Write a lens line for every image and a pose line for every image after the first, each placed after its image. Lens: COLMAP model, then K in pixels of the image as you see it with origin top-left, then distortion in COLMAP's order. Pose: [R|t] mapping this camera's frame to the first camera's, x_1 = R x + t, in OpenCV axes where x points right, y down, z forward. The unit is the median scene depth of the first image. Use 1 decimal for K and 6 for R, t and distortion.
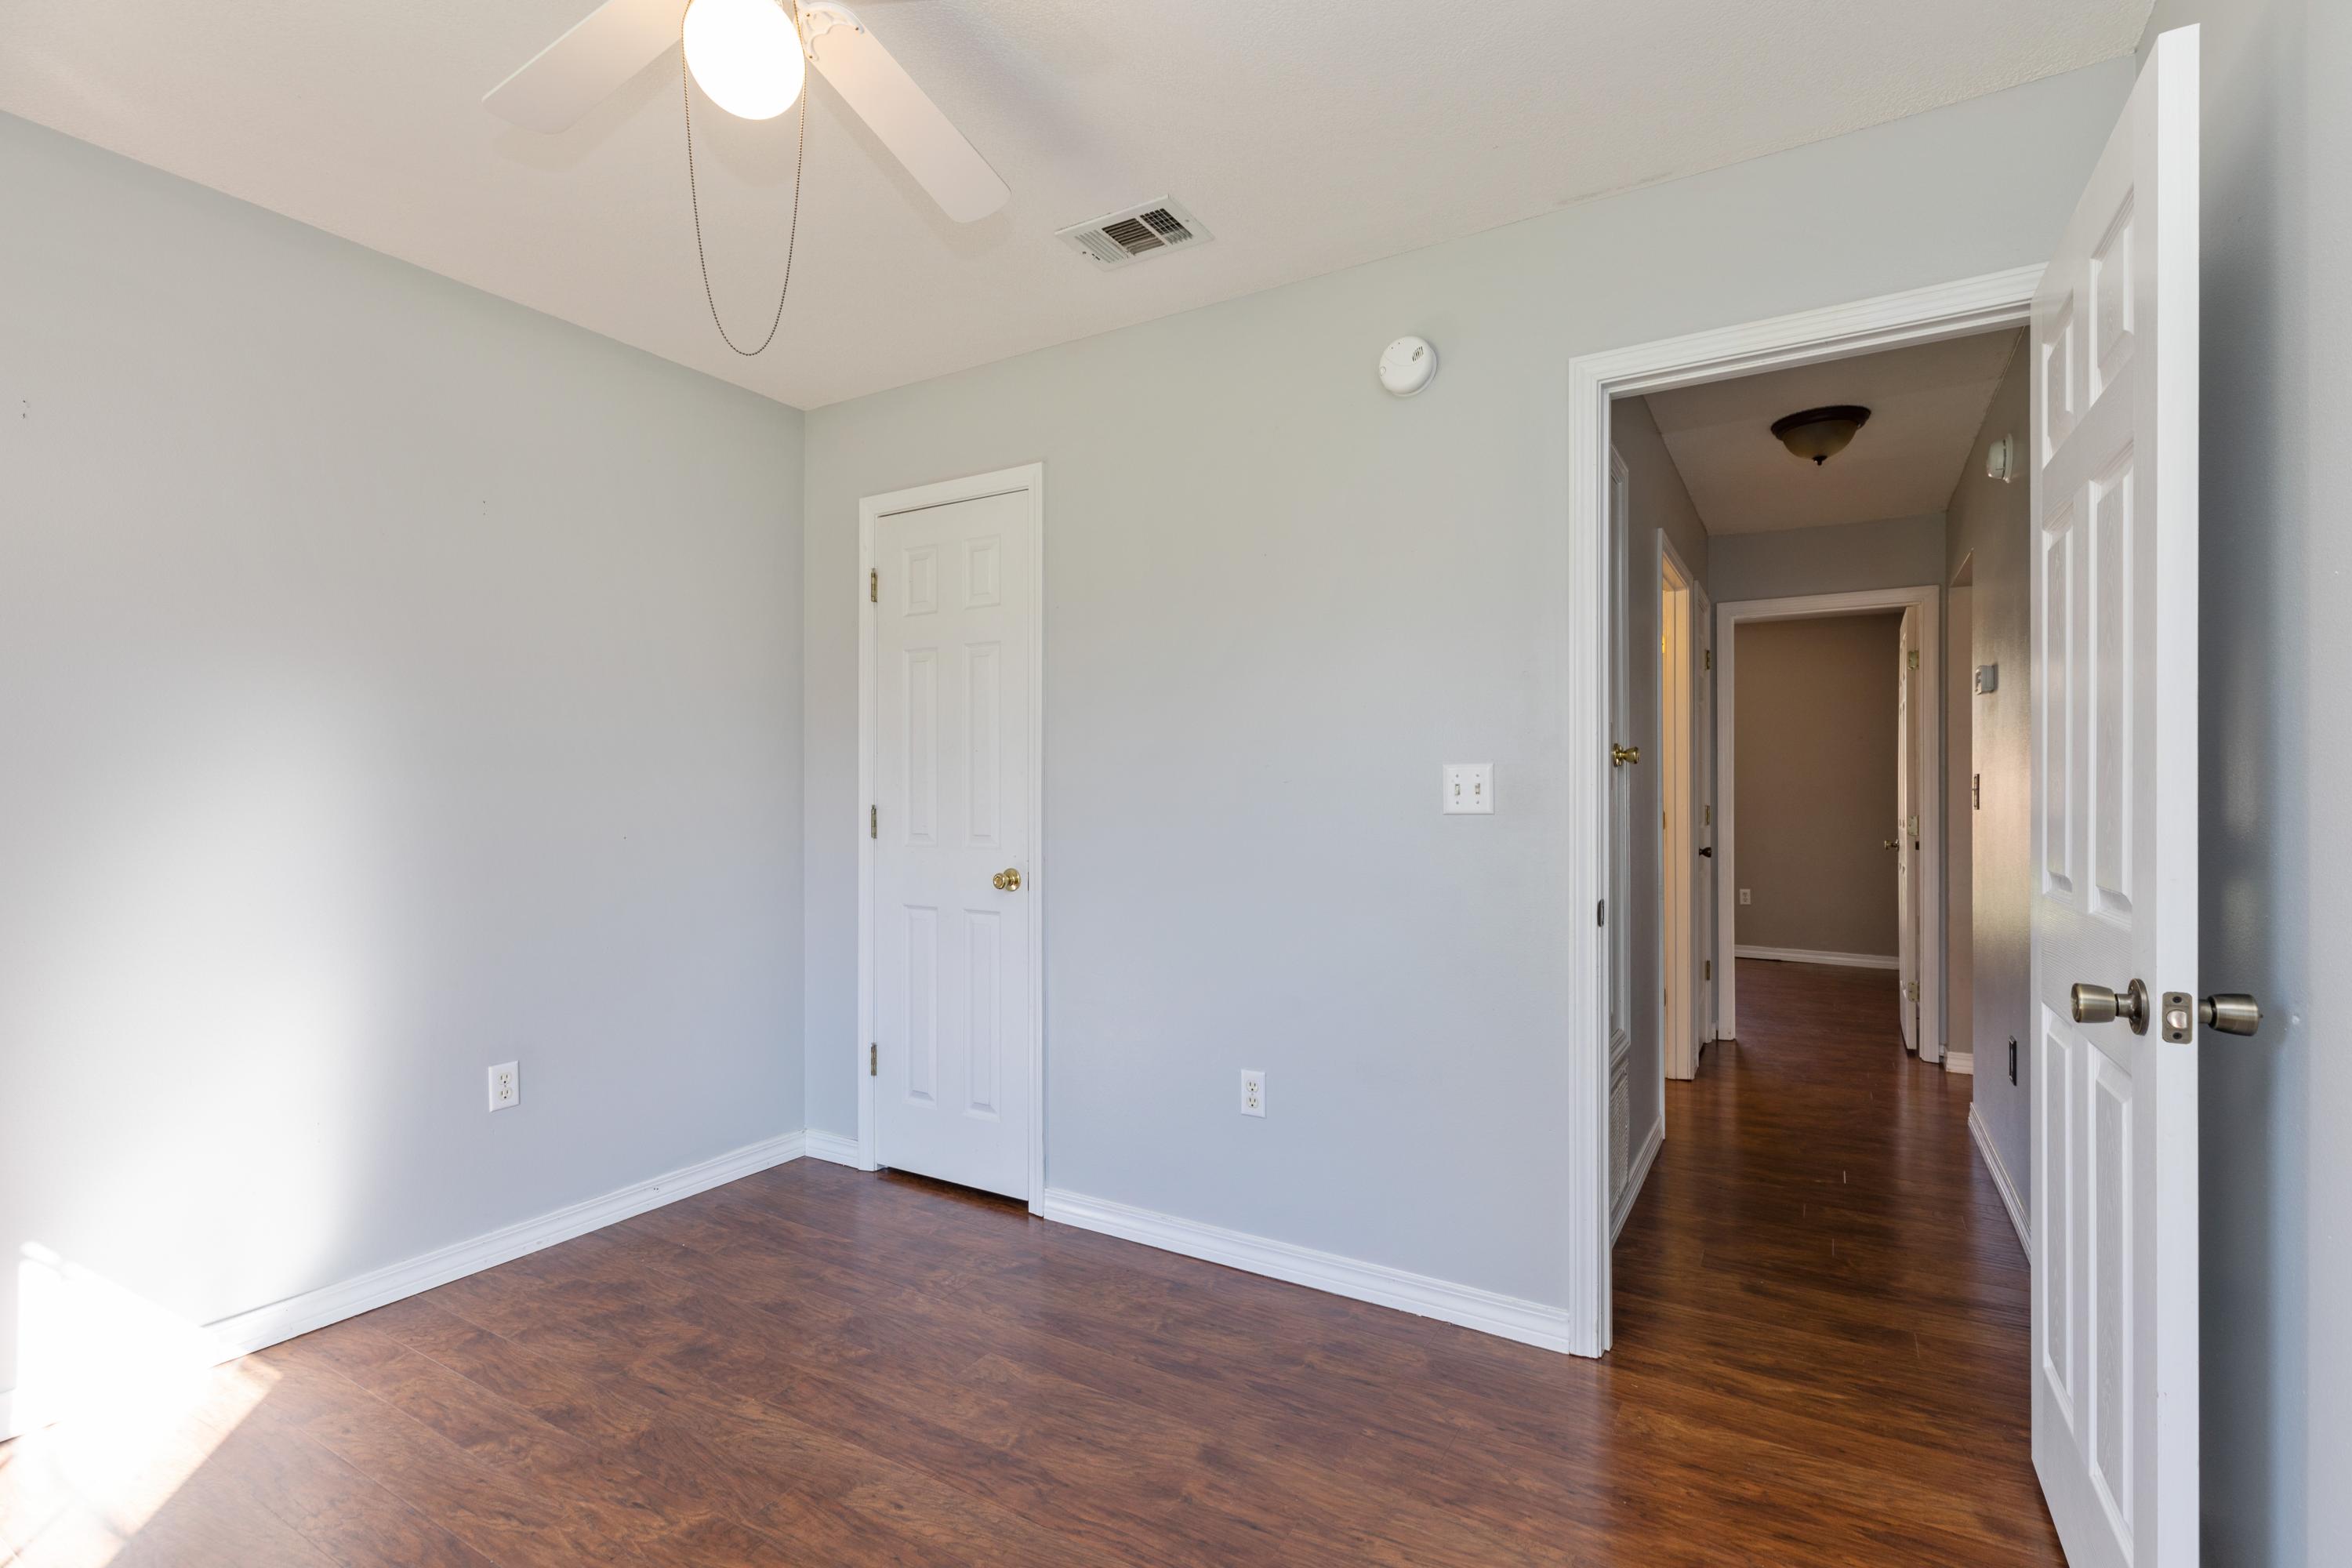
lens RADIAL K [[1076.3, 0, 1191.1], [0, 1076.3, 782.2], [0, 0, 1]] dist [0.005806, 0.000274]
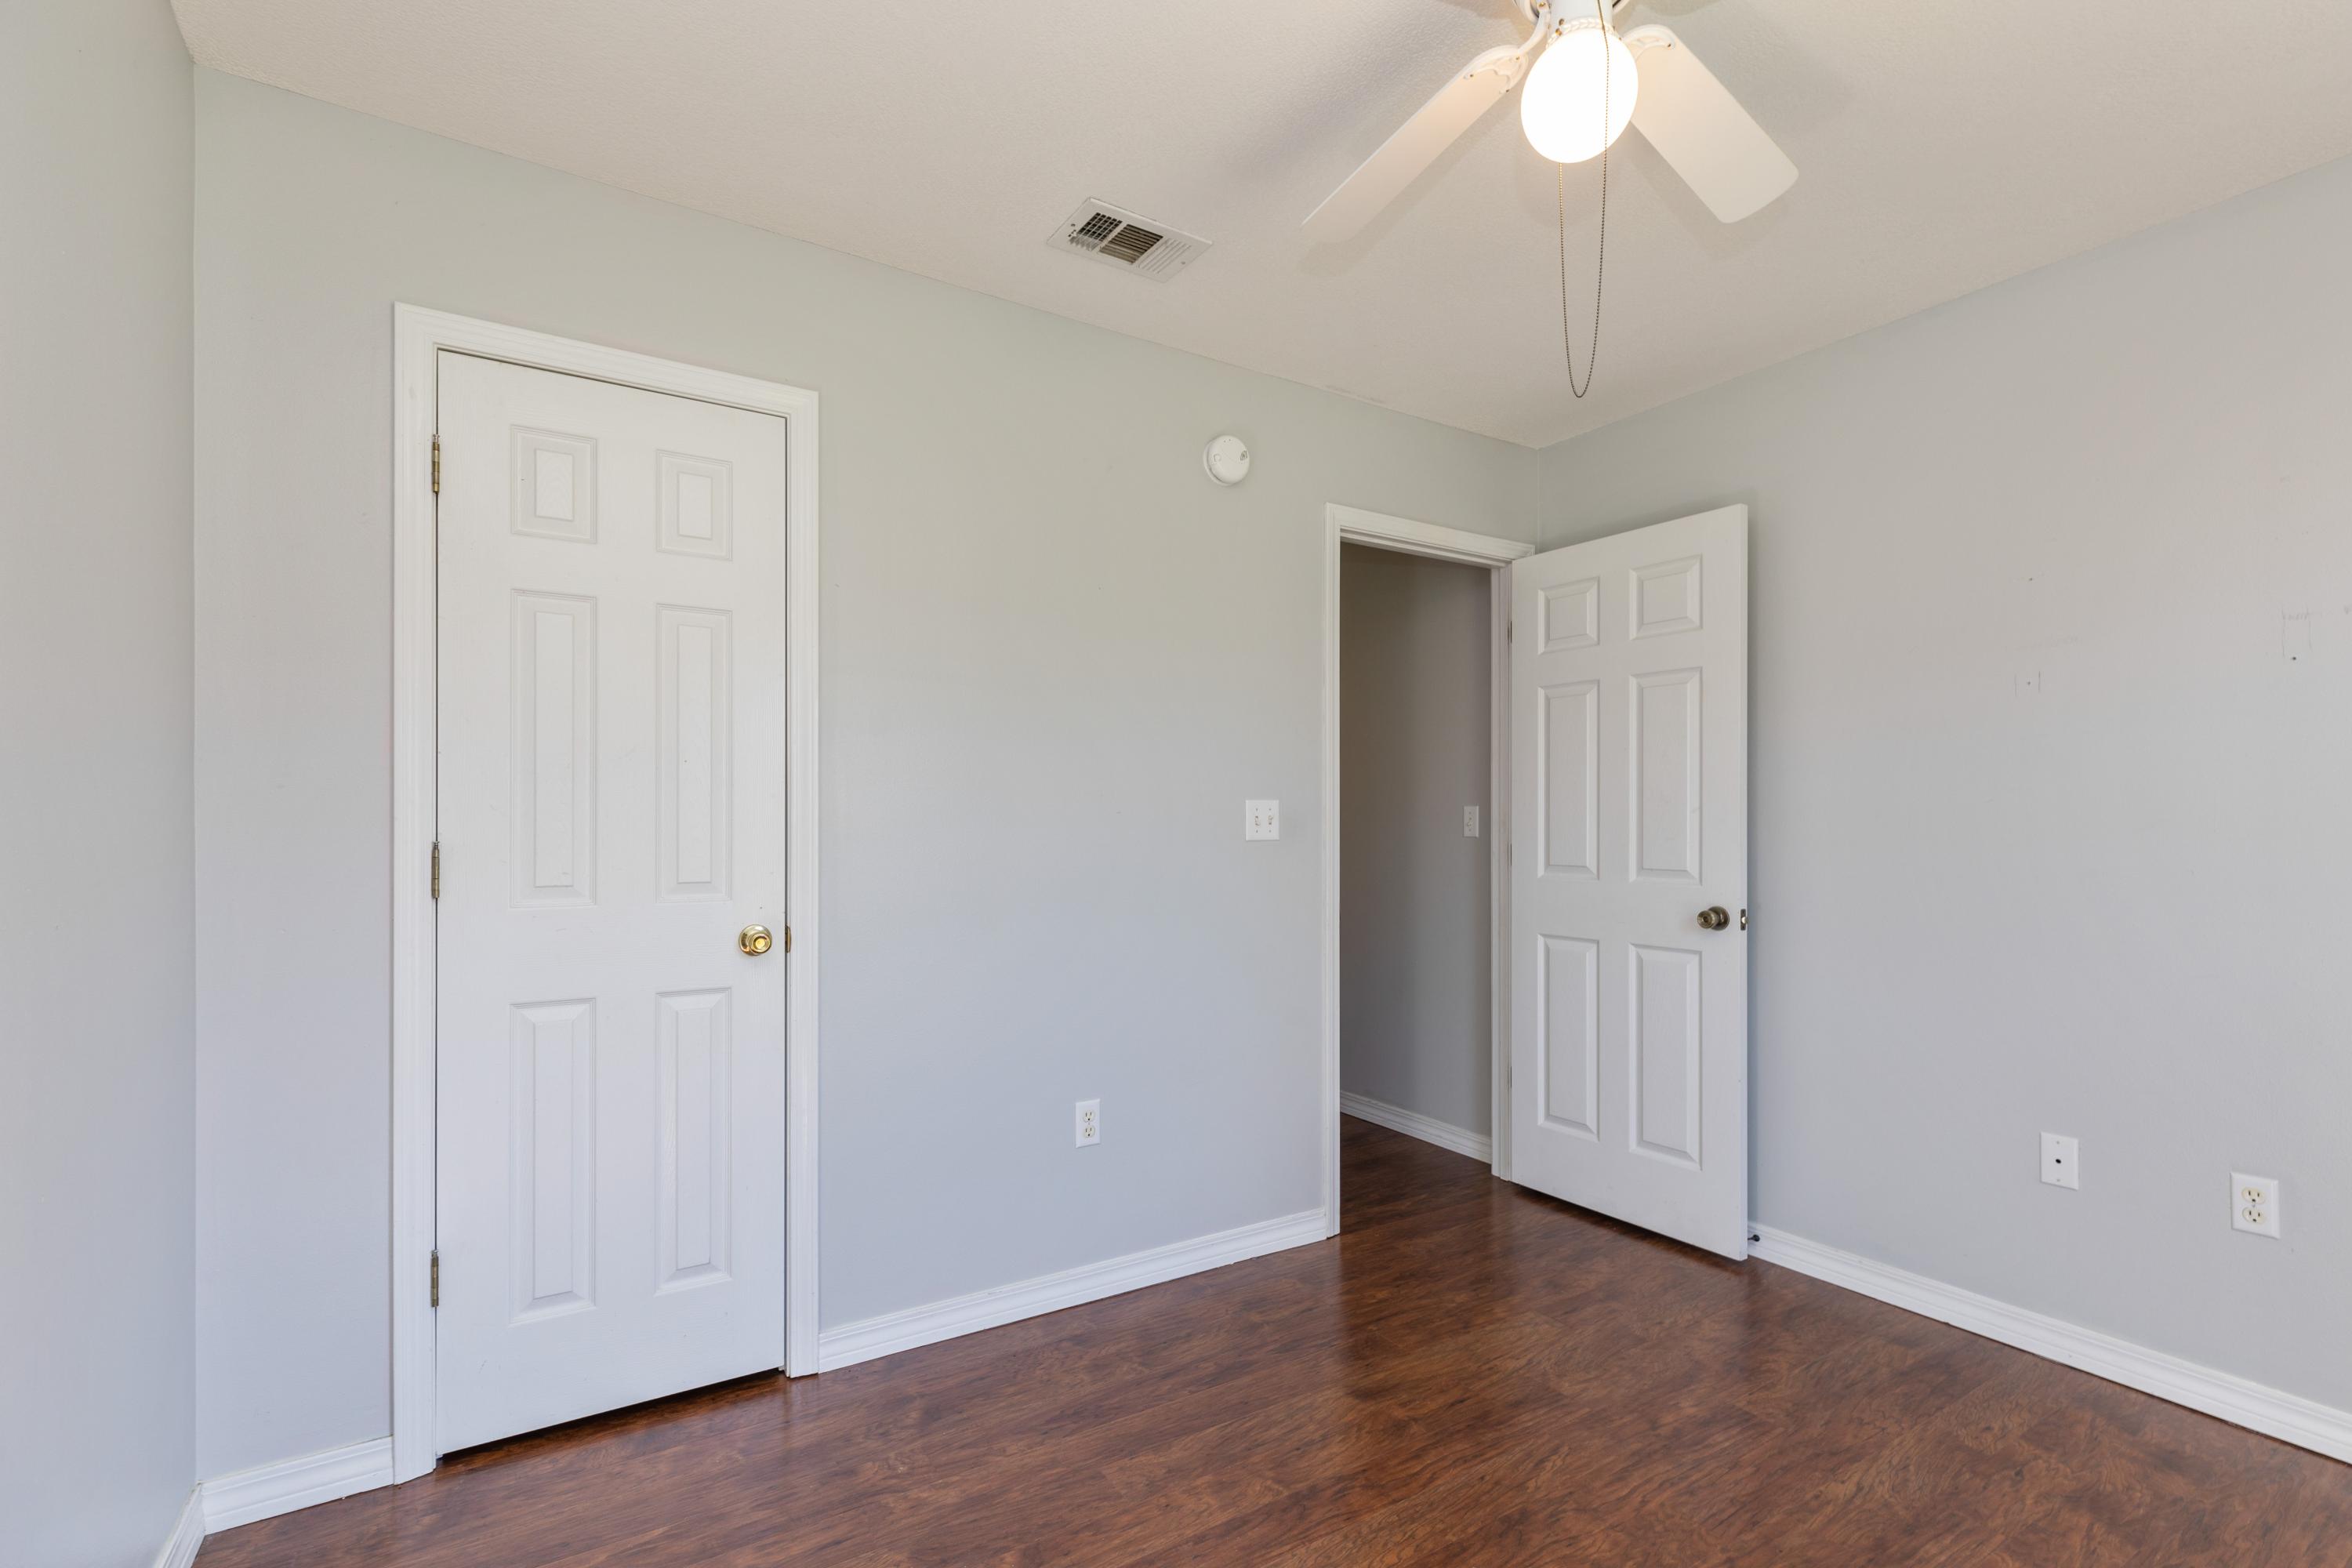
lens RADIAL K [[1076.3, 0, 1196.0], [0, 1076.3, 807.7], [0, 0, 1]] dist [0.005806, 0.000274]
pose [[0.443977, 0.012387, 0.895953, -0.895021], [-0.014040, 0.999878, -0.006867, 0.001069], [-0.895928, -0.009530, 0.444097, 0.524129]]
